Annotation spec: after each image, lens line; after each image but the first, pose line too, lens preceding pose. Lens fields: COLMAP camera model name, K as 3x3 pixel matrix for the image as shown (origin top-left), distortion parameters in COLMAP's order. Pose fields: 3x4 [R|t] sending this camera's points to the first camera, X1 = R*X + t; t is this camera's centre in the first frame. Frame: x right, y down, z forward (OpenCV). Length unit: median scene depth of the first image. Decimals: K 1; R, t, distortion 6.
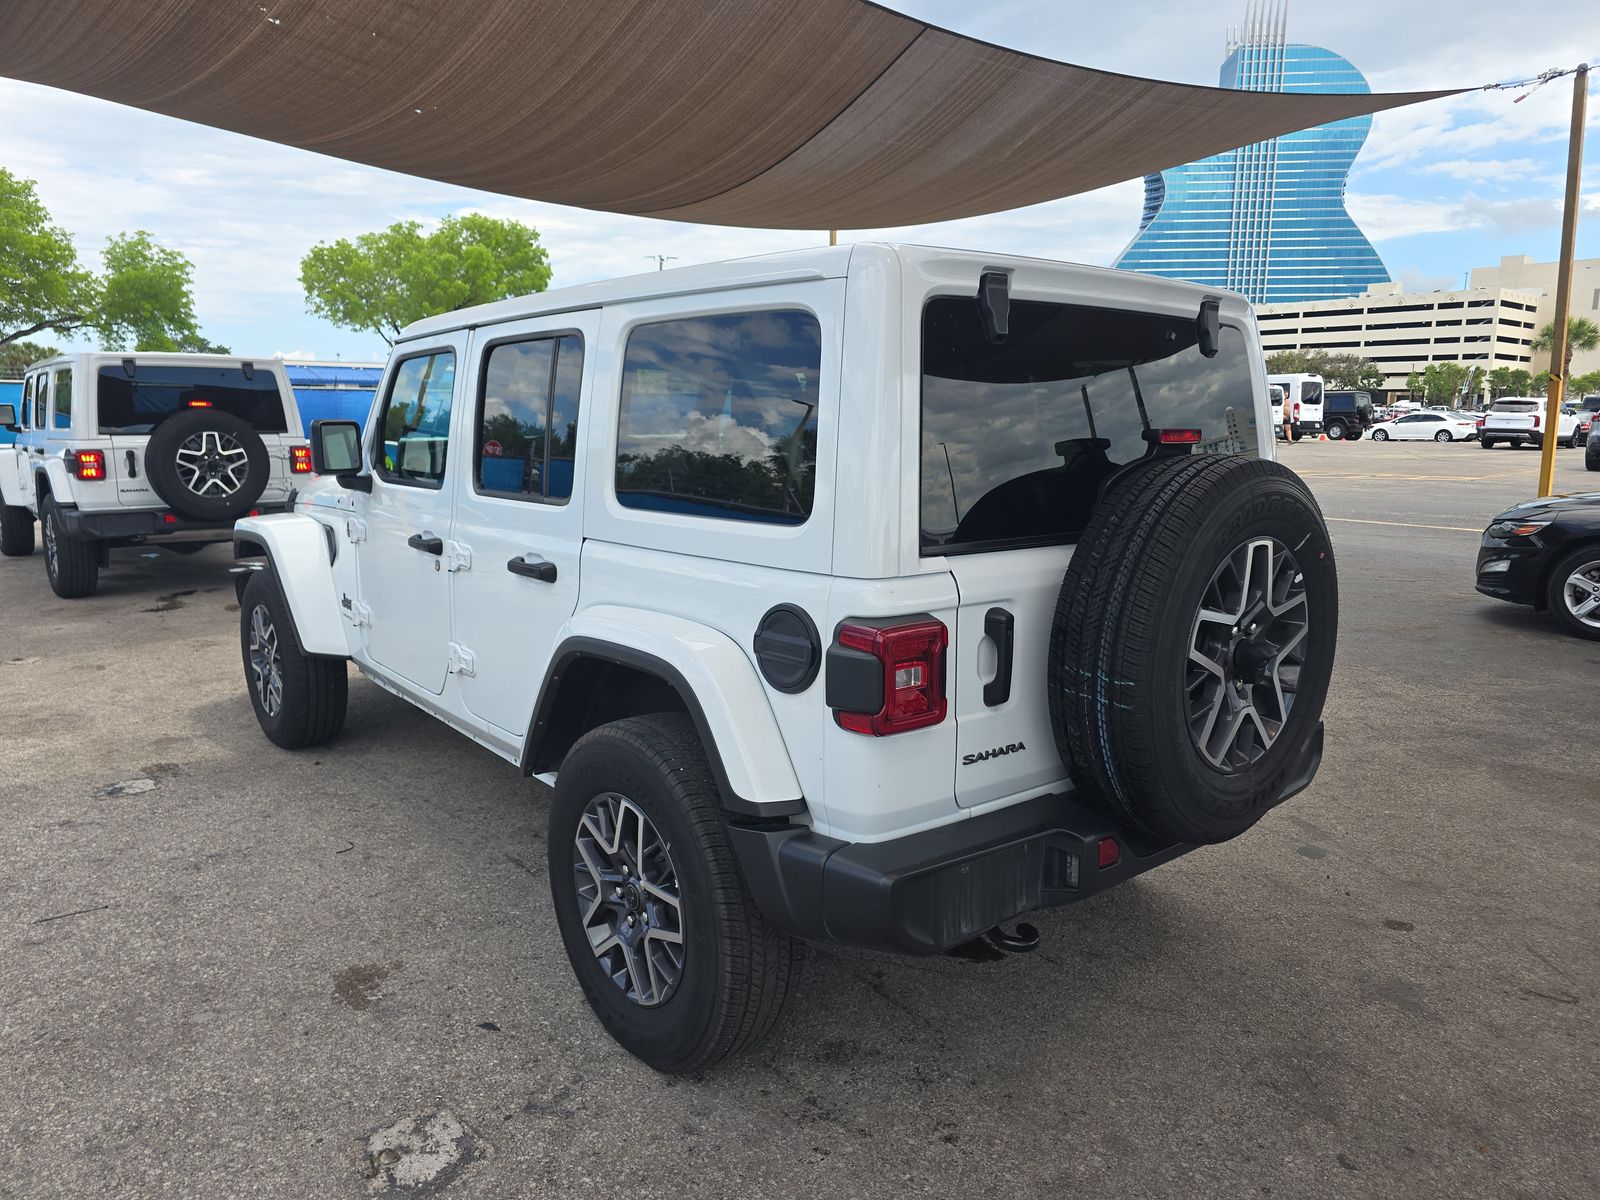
lens RADIAL K [[1083.9, 0, 795.1], [0, 1083.9, 595.2], [0, 0, 1]] dist [0.038510, -0.032473]
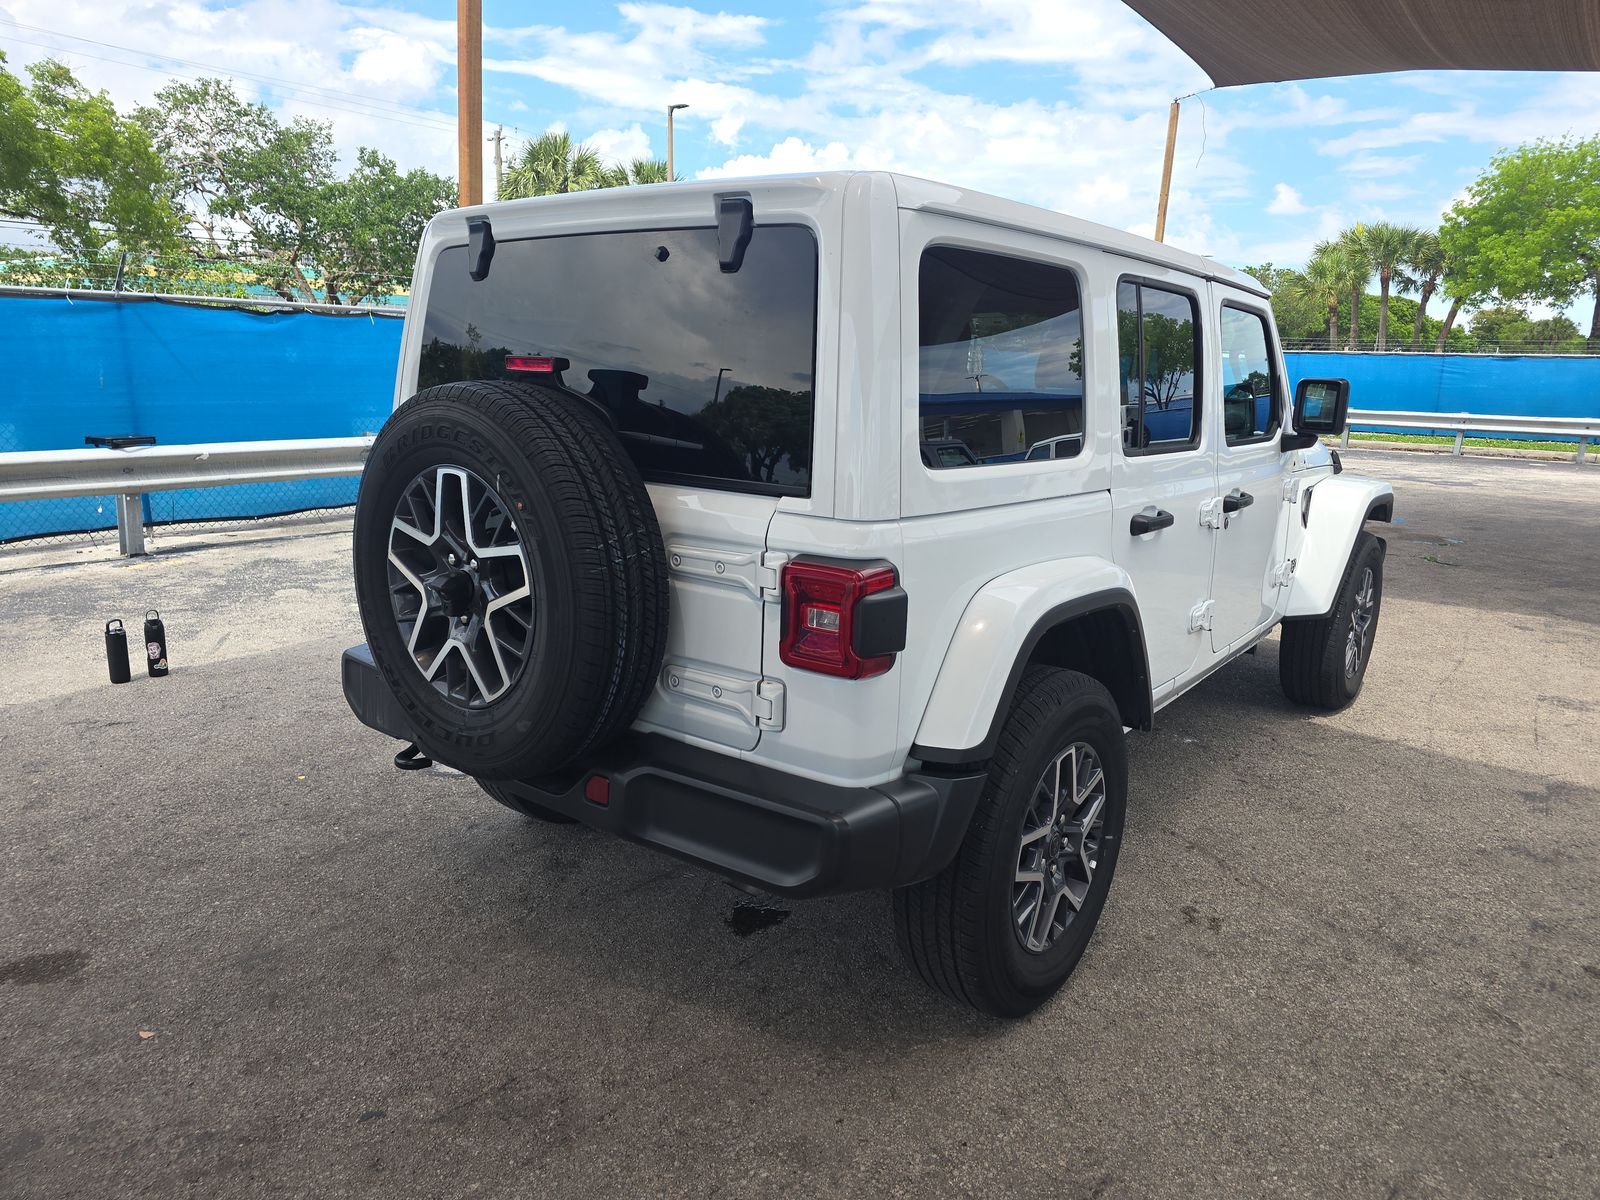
lens RADIAL K [[1083.9, 0, 795.1], [0, 1083.9, 595.2], [0, 0, 1]] dist [0.038510, -0.032473]
pose [[0.197043, 0.202709, -0.959210, 1.341199], [-0.186039, 0.968345, 0.166423, -0.148833], [0.962582, 0.145658, 0.228517, 1.020844]]
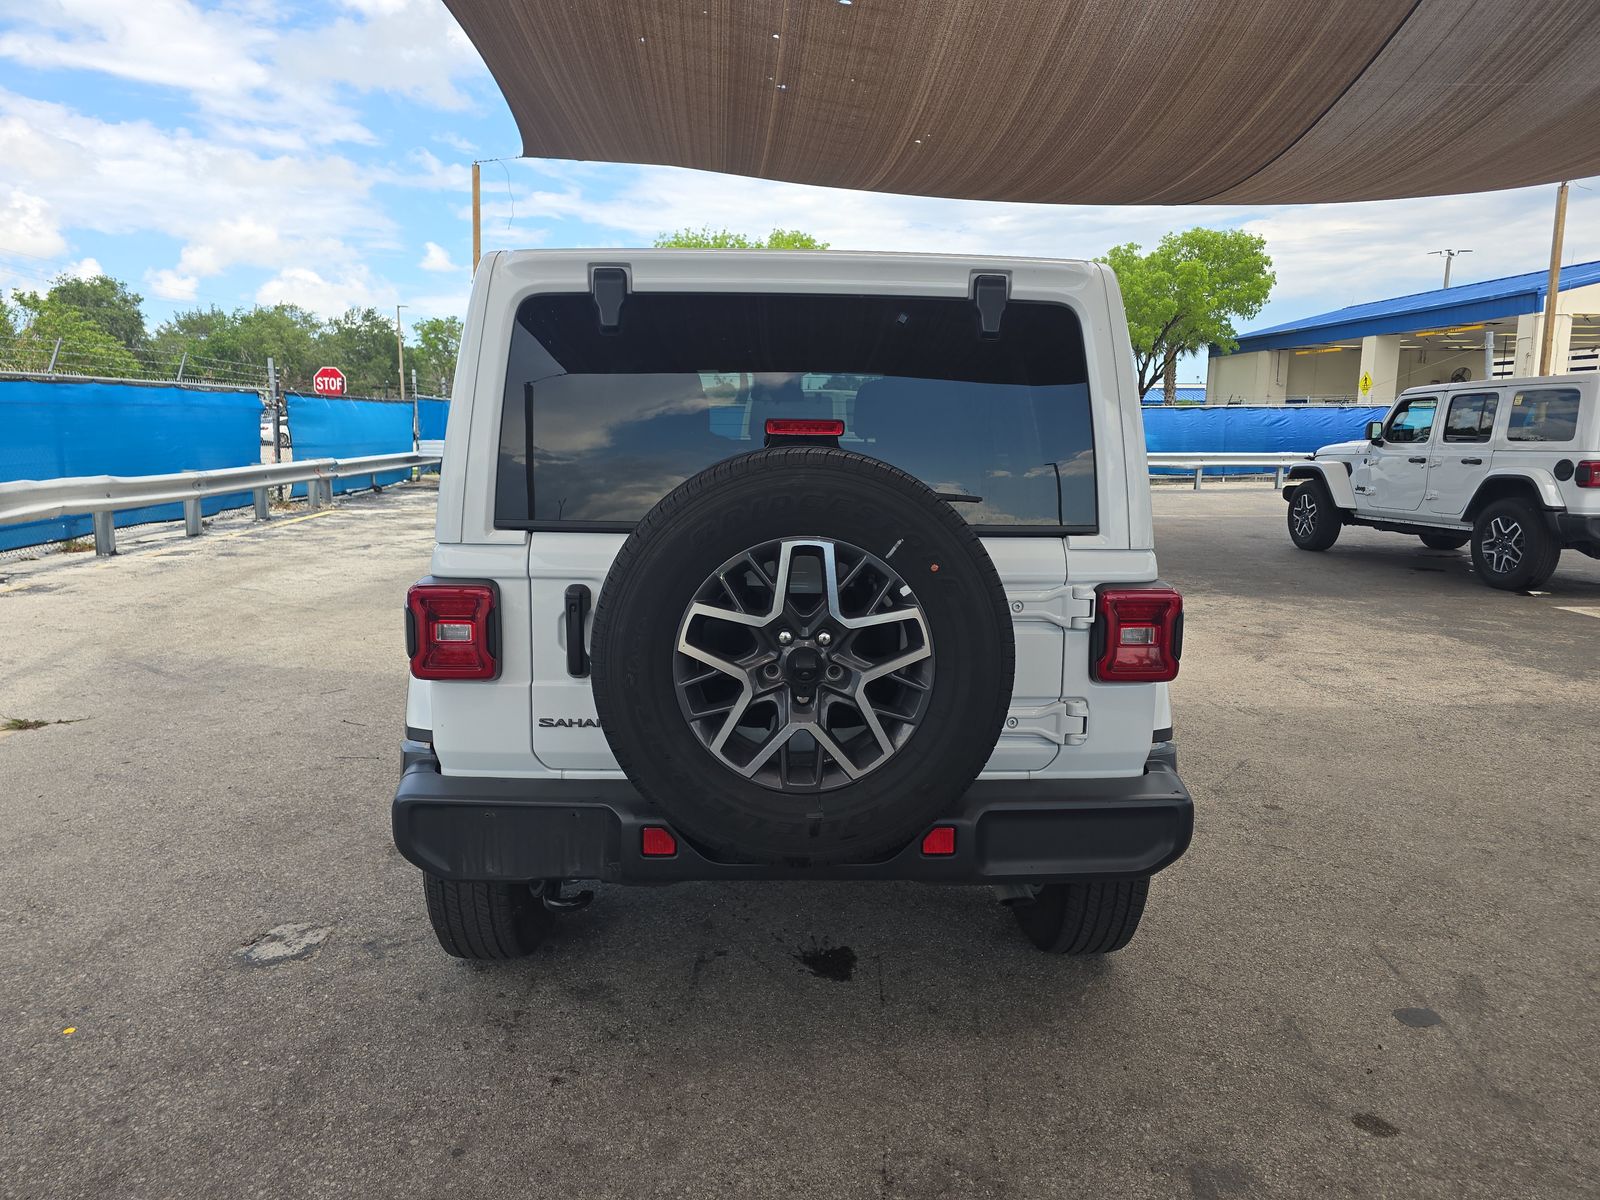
lens RADIAL K [[1083.9, 0, 795.1], [0, 1083.9, 595.2], [0, 0, 1]] dist [0.038510, -0.032473]
pose [[0.787417, 0.096104, -0.608883, 0.909123], [-0.106448, 0.994132, 0.019250, -0.019152], [0.607160, 0.049657, 0.793027, 0.264428]]
